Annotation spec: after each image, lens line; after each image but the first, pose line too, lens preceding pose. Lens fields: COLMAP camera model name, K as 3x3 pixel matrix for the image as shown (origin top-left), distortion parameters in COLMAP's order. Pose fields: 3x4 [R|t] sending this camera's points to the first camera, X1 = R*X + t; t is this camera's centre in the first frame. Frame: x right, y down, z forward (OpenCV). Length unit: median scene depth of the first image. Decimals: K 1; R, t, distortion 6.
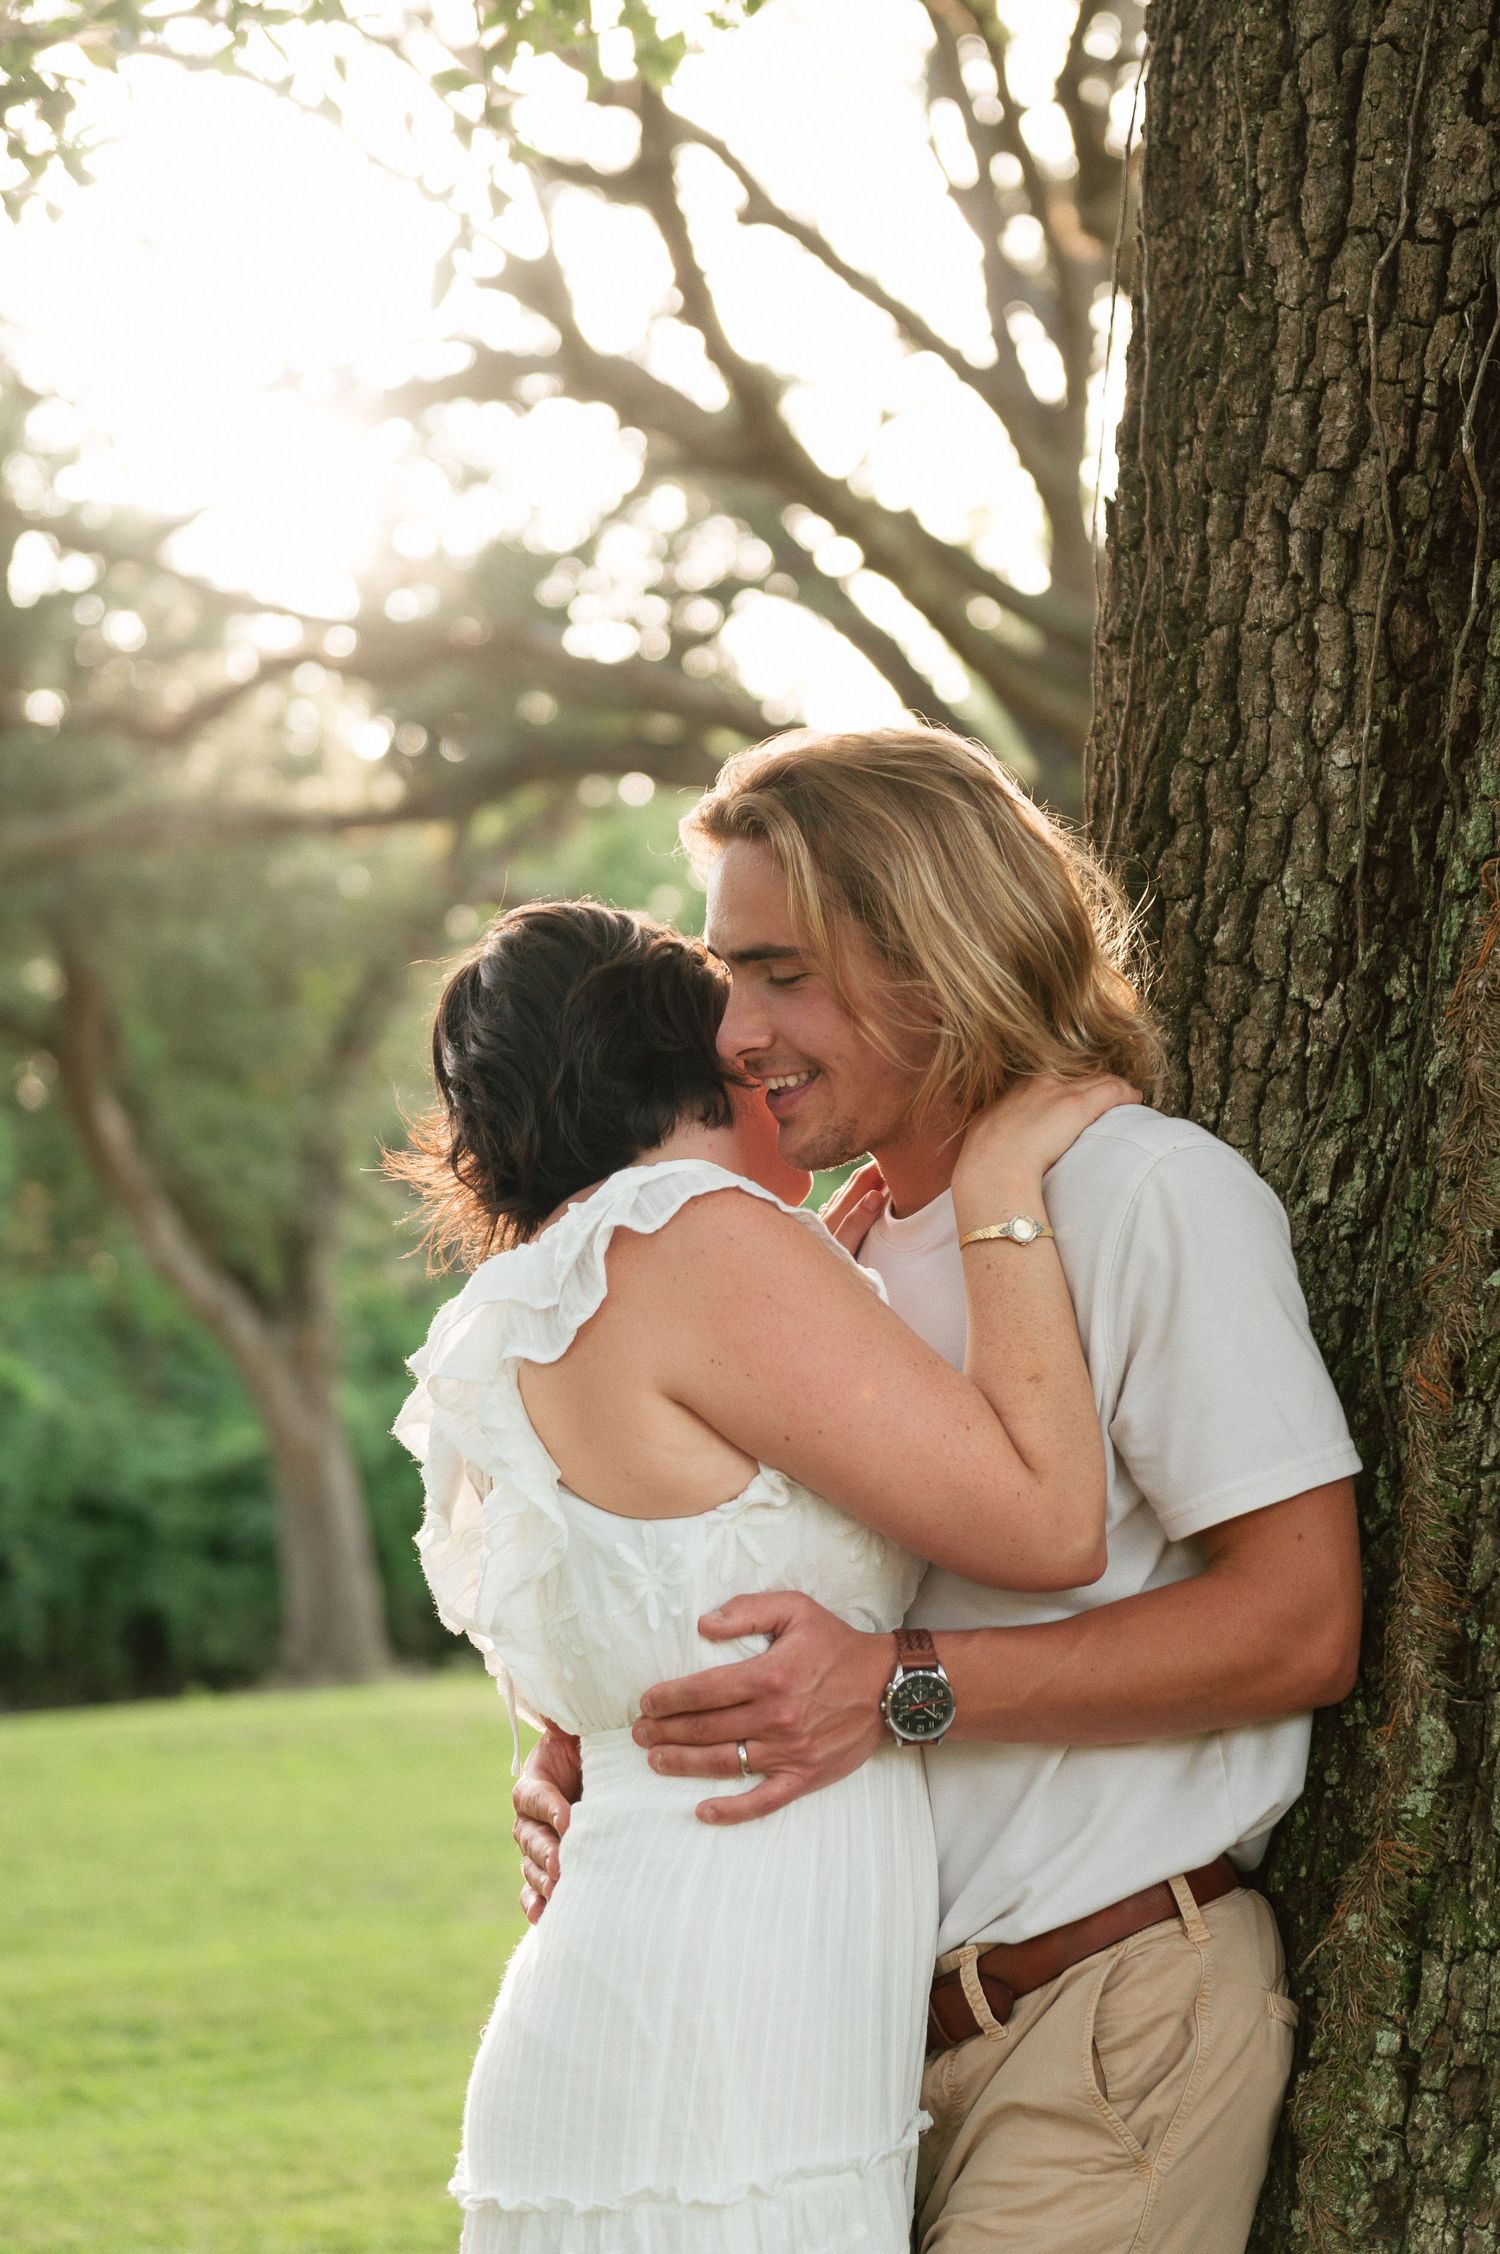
lens RADIAL K [[4225.8, 0, 750.0], [0, 4225.8, 1127.0], [0, 0, 1]] dist [0.003284, 0.288136]
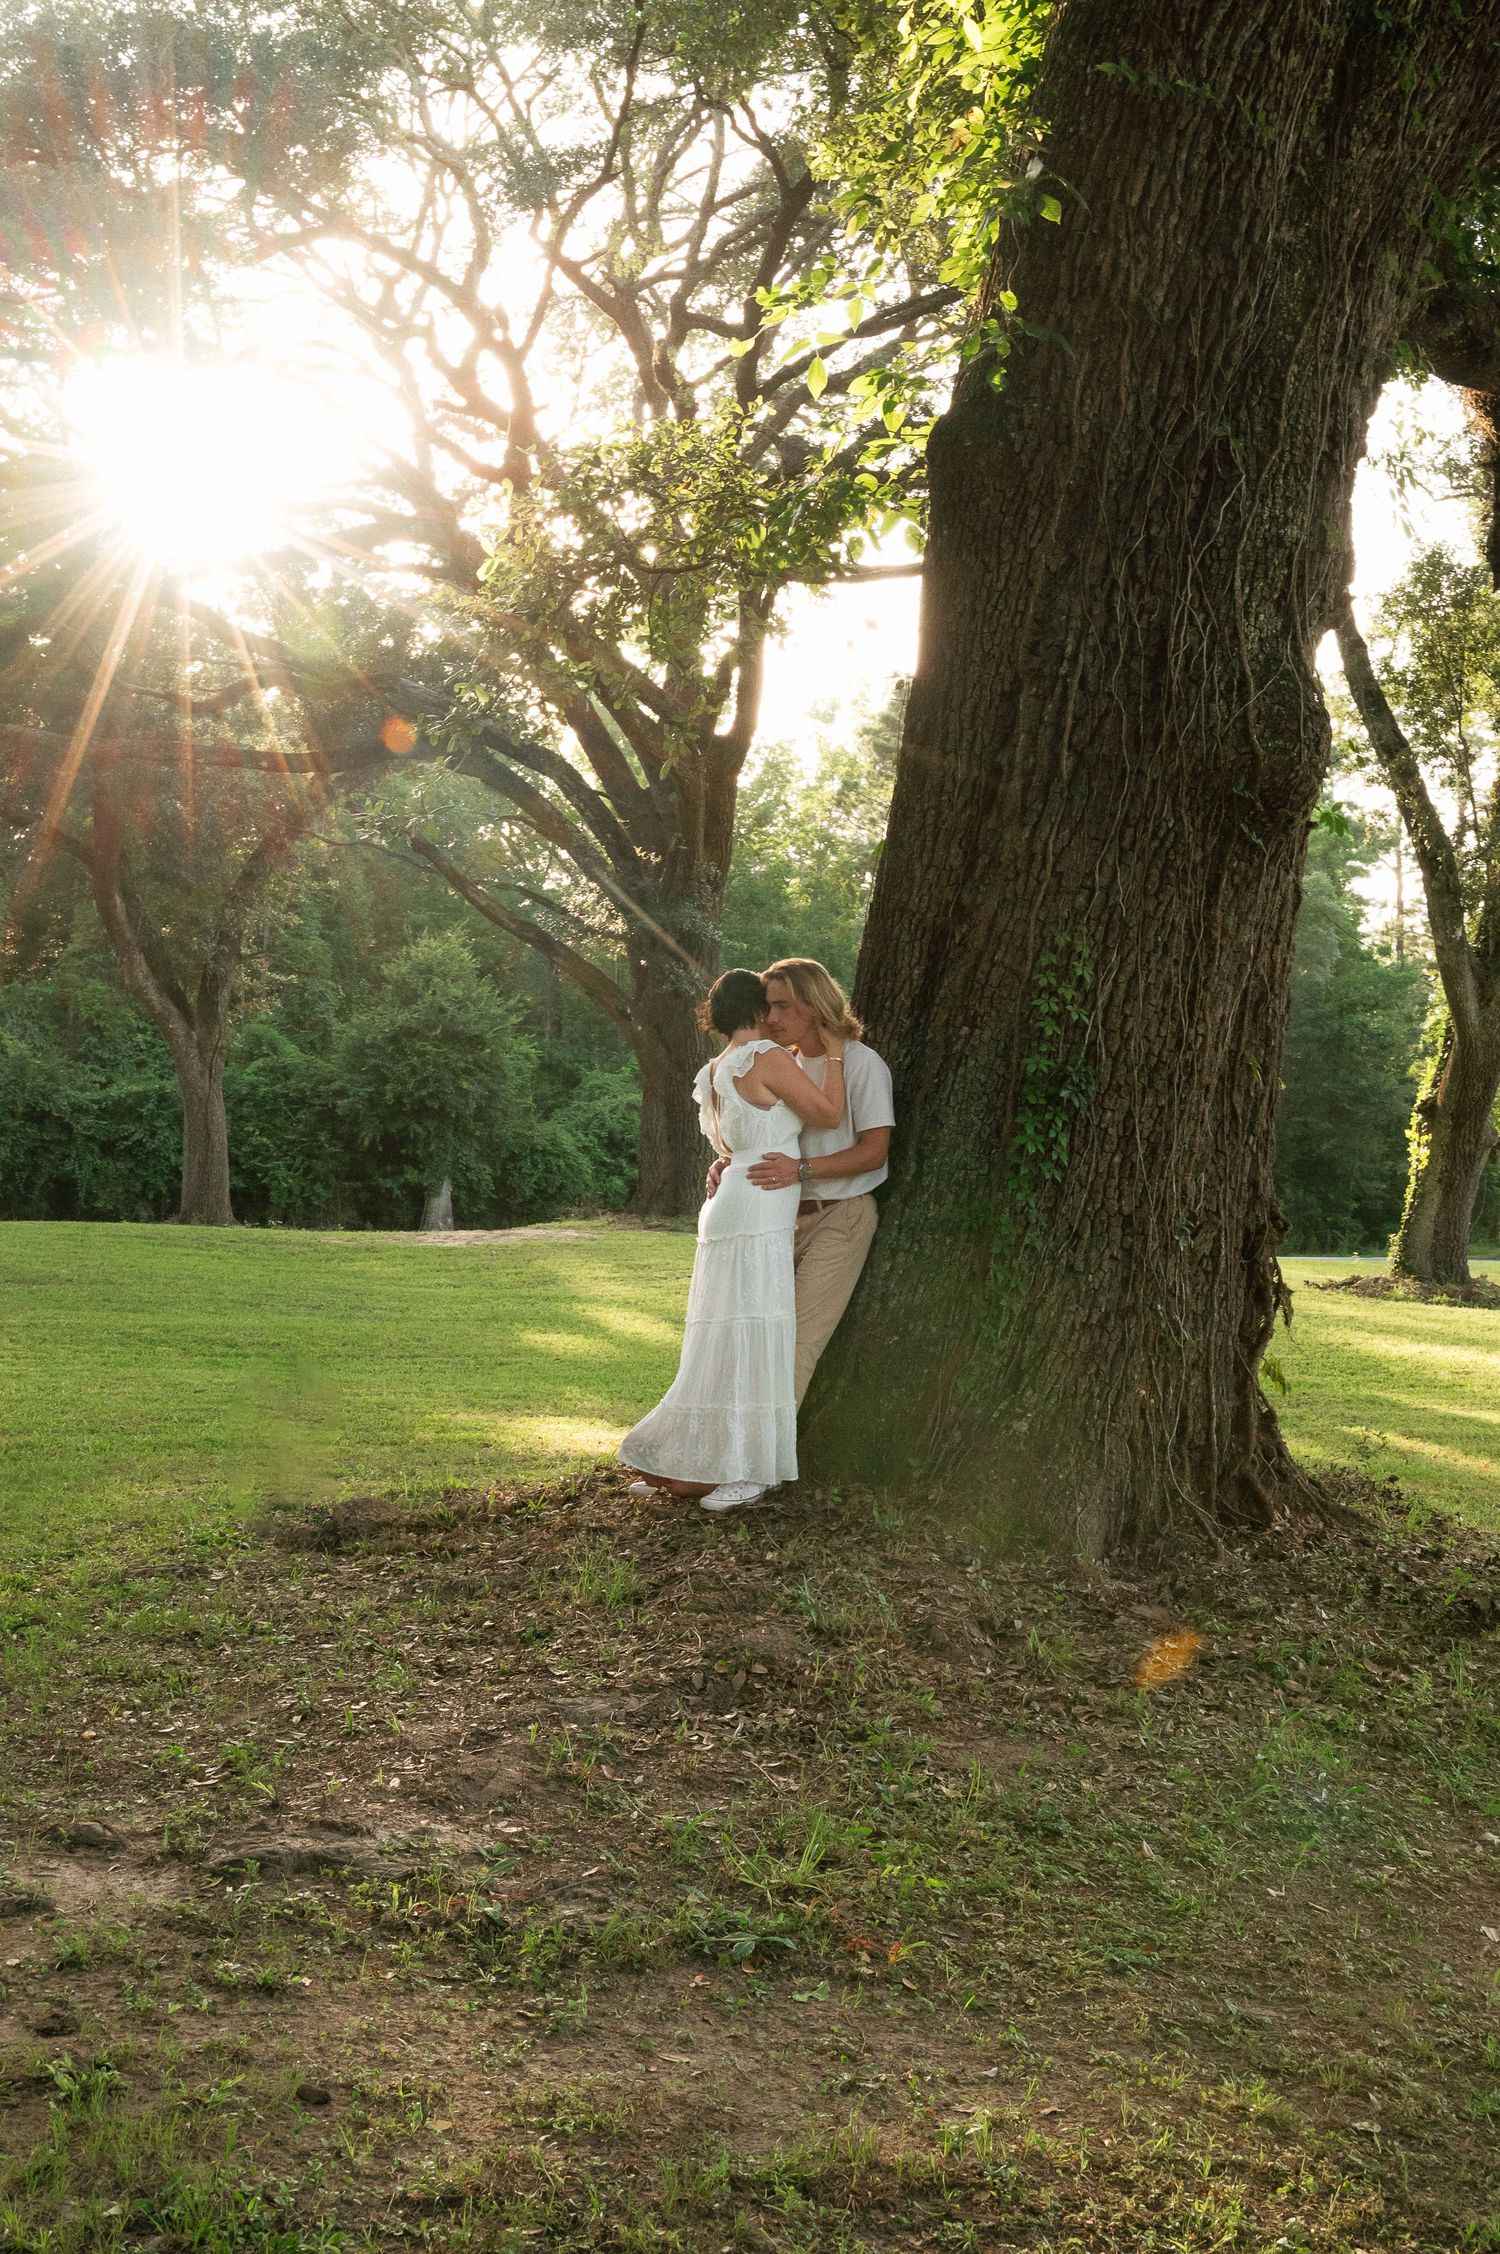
lens RADIAL K [[2573.6, 0, 750.0], [0, 2573.6, 1127.0], [0, 0, 1]] dist [0.001684, 0.000493]
pose [[0.983559, 0.112304, 0.141418, -0.029871], [-0.121658, 0.990799, 0.059307, -0.004812], [-0.133456, -0.075536, 0.988172, -0.129608]]
